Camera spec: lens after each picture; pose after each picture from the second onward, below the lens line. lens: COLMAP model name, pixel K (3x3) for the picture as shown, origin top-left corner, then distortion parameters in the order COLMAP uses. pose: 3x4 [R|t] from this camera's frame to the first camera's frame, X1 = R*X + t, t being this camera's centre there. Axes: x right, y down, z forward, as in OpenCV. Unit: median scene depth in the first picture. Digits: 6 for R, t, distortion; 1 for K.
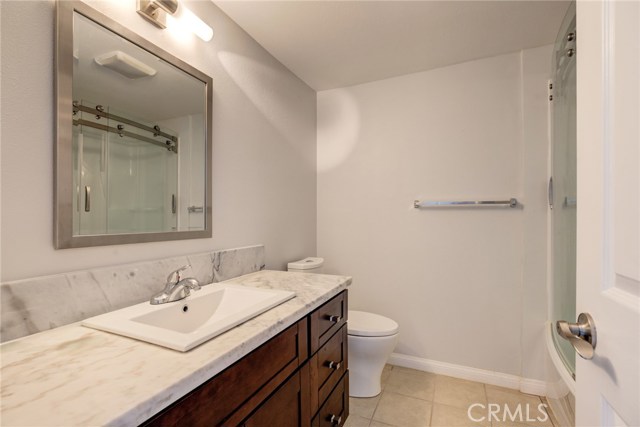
lens RADIAL K [[296.9, 0, 313.3], [0, 296.9, 212.5], [0, 0, 1]] dist [-0.016709, 0.000486]
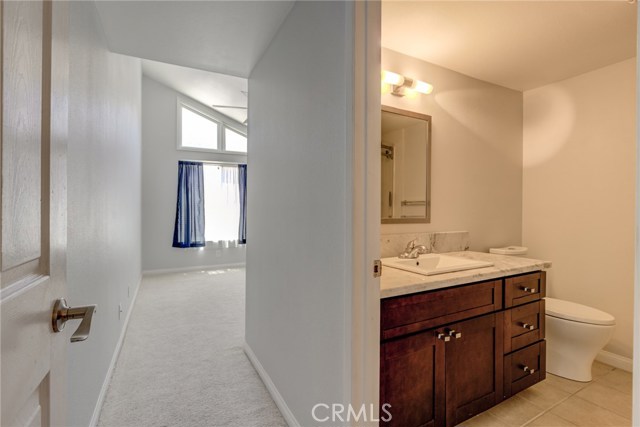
lens RADIAL K [[296.9, 0, 313.3], [0, 296.9, 212.5], [0, 0, 1]] dist [-0.016709, 0.000486]
pose [[0.801704, 0.013456, -0.597570, 0.073008], [0.003529, 0.999623, 0.027243, -0.011682], [0.597711, -0.023949, 0.801354, -0.525171]]
